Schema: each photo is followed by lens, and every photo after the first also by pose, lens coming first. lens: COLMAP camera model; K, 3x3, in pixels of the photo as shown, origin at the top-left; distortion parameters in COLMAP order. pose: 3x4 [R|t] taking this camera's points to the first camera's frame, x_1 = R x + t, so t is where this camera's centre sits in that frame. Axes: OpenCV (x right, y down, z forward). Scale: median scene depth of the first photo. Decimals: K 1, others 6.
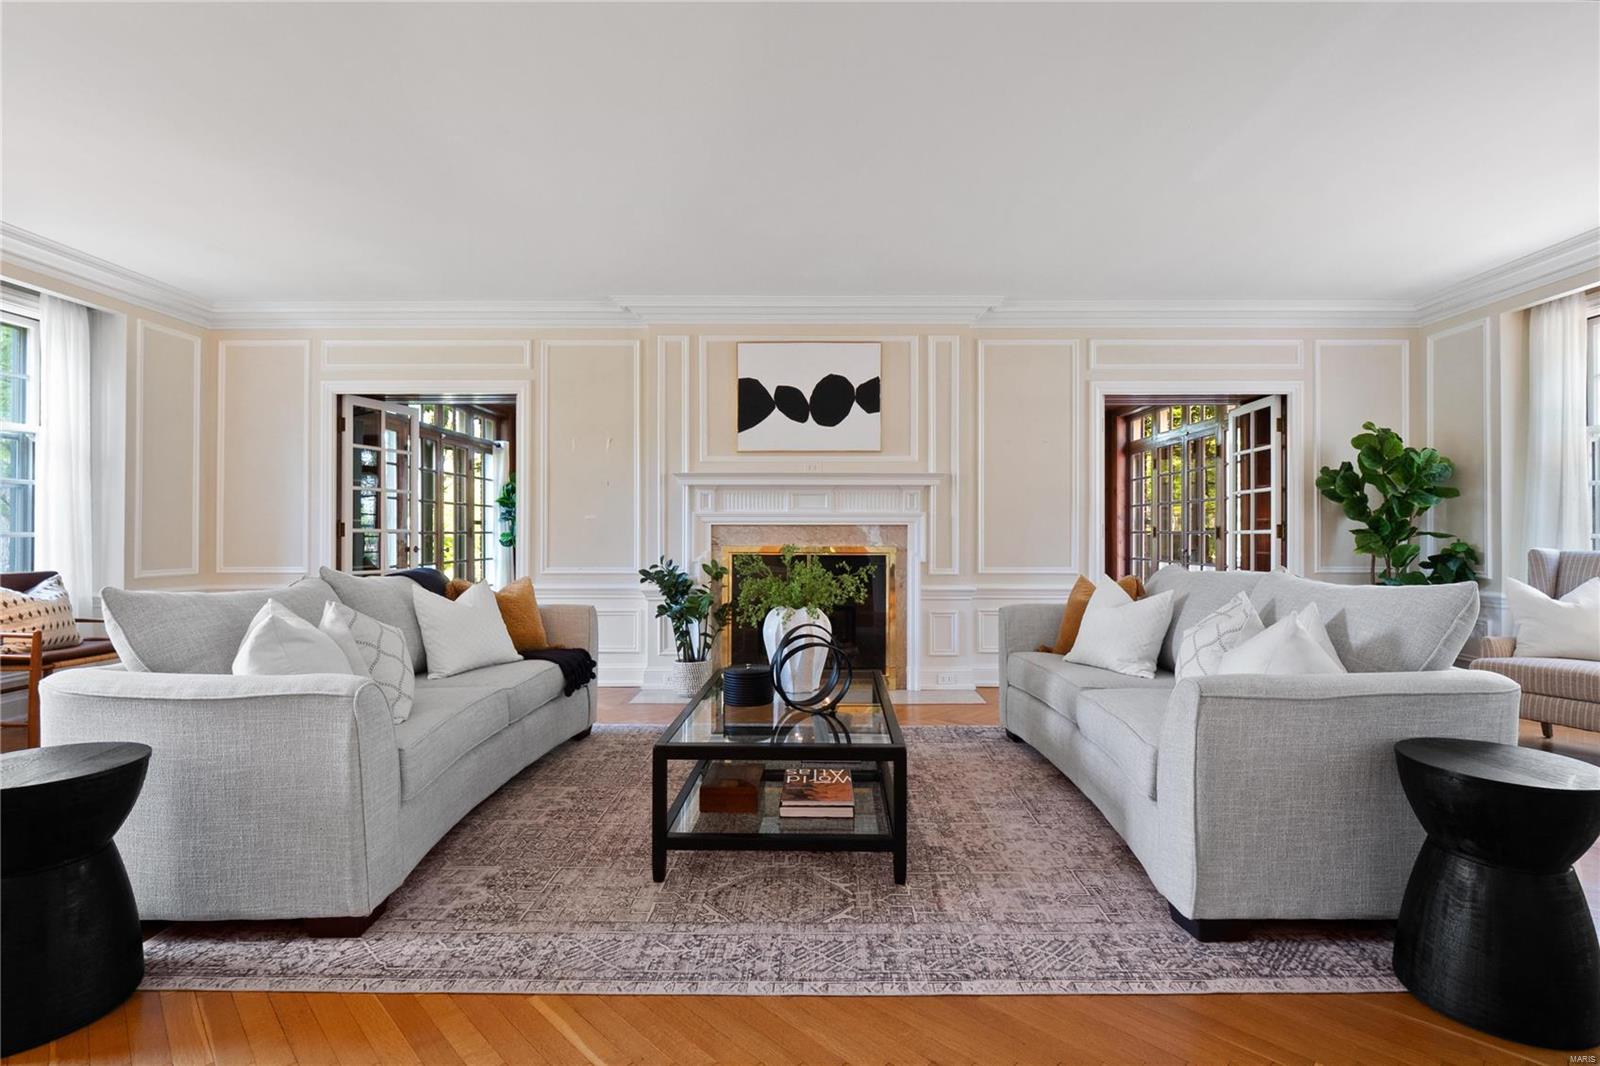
lens RADIAL K [[775.3, 0, 813.3], [0, 775.3, 507.5], [0, 0, 1]] dist [0.009340, 0.000044]
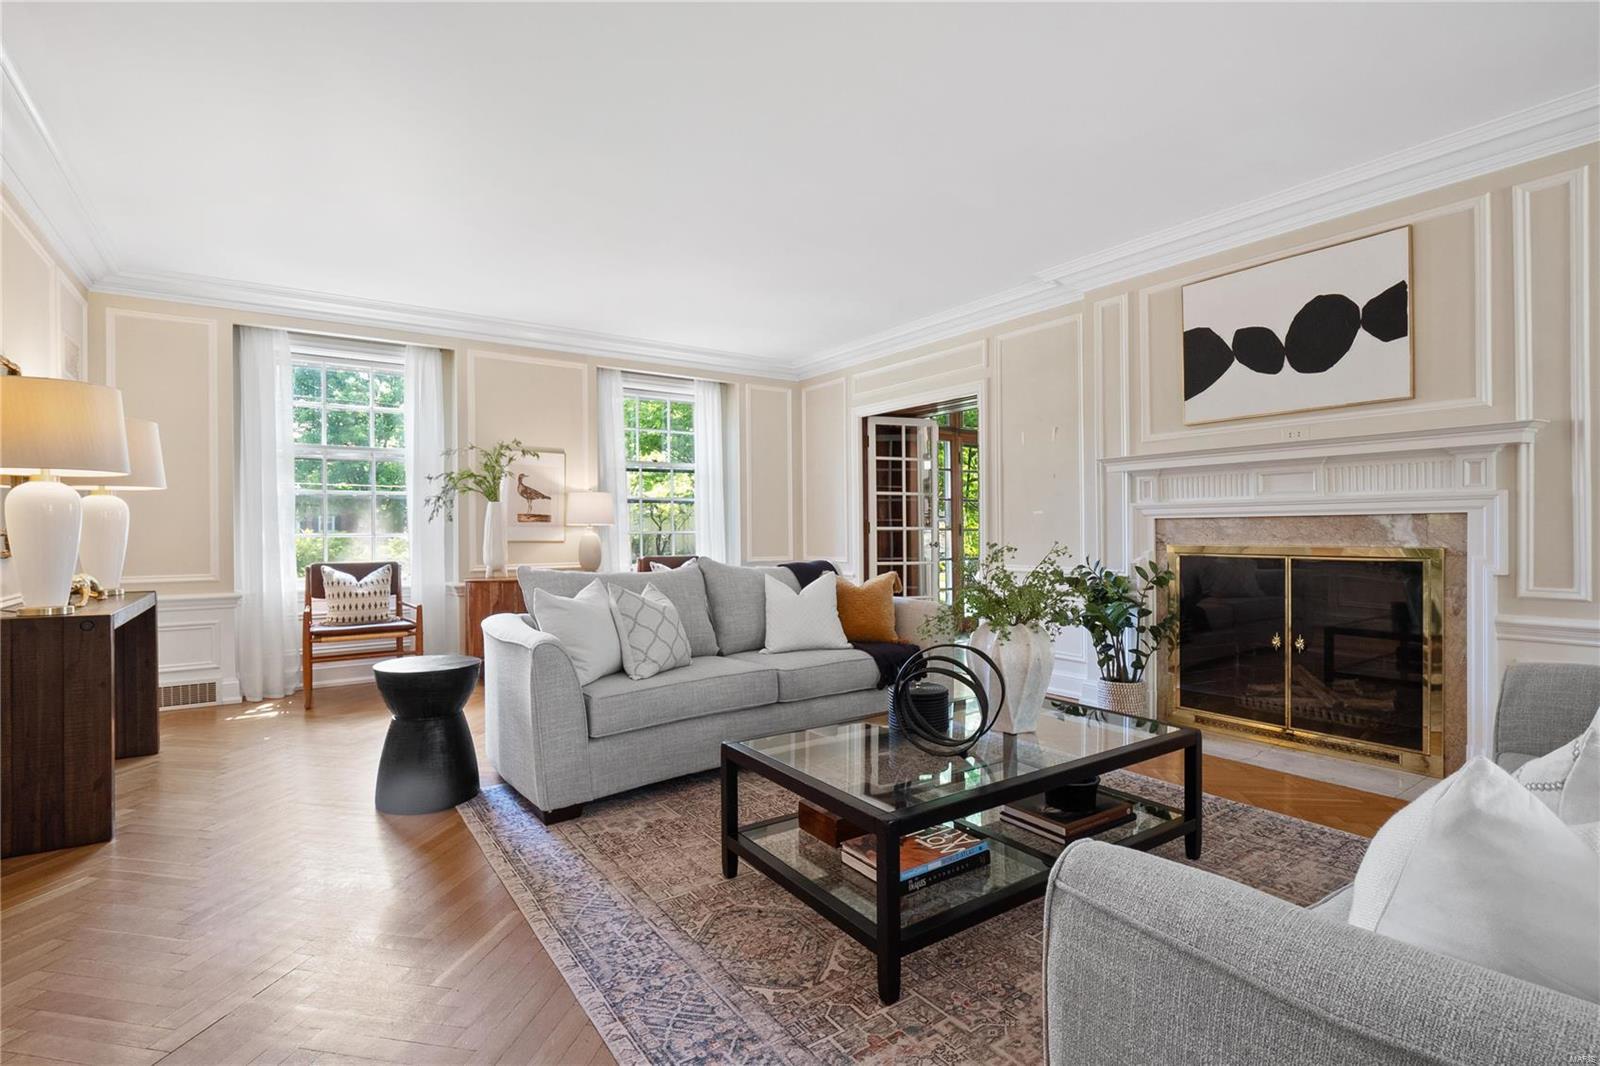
lens RADIAL K [[744.3, 0, 790.4], [0, 744.3, 523.5], [0, 0, 1]] dist [-0.012290, -0.000634]
pose [[0.577971, -0.012892, -0.815956, 0.284416], [0.032321, 0.999452, 0.007102, 0.009613], [0.815417, -0.030477, 0.578071, 0.236709]]
